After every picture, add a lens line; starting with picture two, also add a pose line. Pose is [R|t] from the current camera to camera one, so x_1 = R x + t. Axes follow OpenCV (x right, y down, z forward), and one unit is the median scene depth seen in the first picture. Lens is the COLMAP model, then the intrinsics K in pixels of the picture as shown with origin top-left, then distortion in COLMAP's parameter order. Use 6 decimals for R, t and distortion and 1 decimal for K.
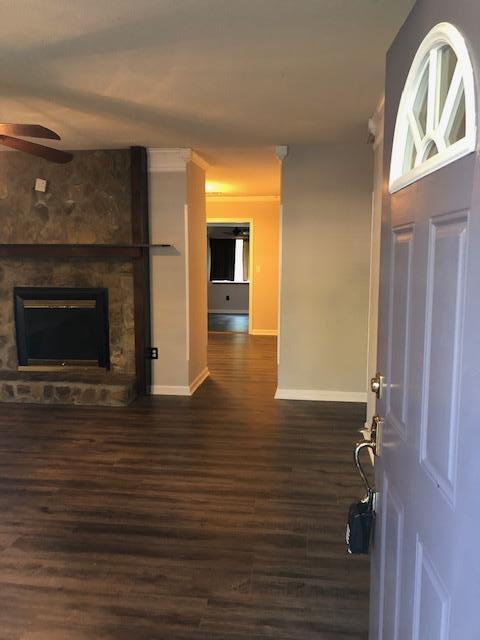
lens RADIAL K [[507.7, 0, 239.7], [0, 507.7, 316.7], [0, 0, 1]] dist [0.005930, -0.011263]
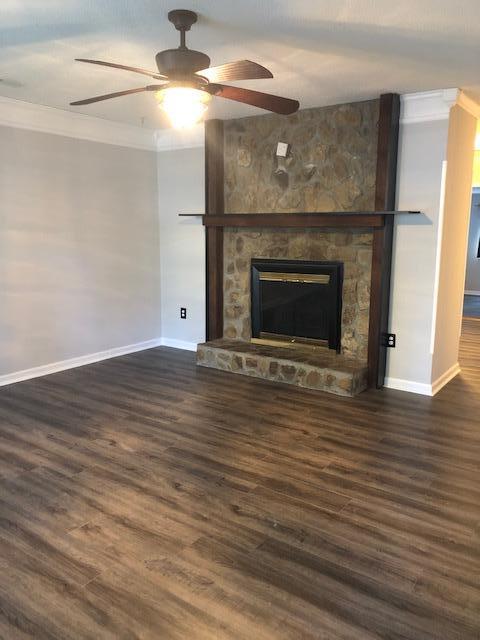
lens RADIAL K [[507.7, 0, 239.7], [0, 507.7, 316.7], [0, 0, 1]] dist [0.005930, -0.011263]
pose [[0.877438, 0.084144, -0.472253, 0.008977], [-0.059872, 0.996007, 0.066223, -0.009449], [0.475939, -0.029832, 0.878972, 0.133717]]
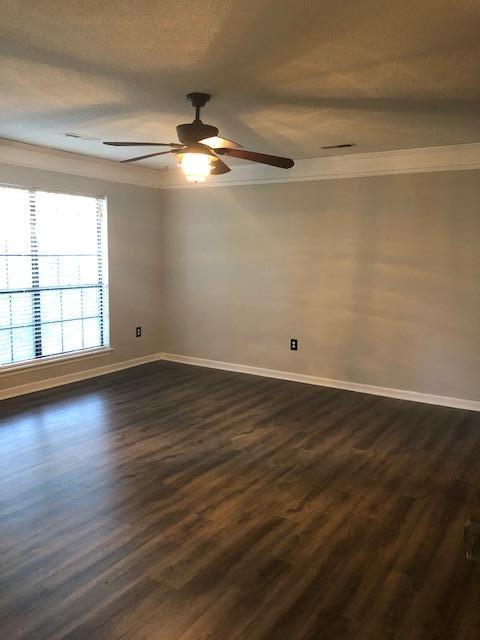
lens RADIAL K [[507.7, 0, 239.7], [0, 507.7, 316.7], [0, 0, 1]] dist [0.005930, -0.011263]
pose [[-0.412155, 0.103122, -0.905259, 0.299551], [-0.129668, 0.976822, 0.170311, -0.114863], [0.901840, 0.187578, -0.389230, 0.939227]]
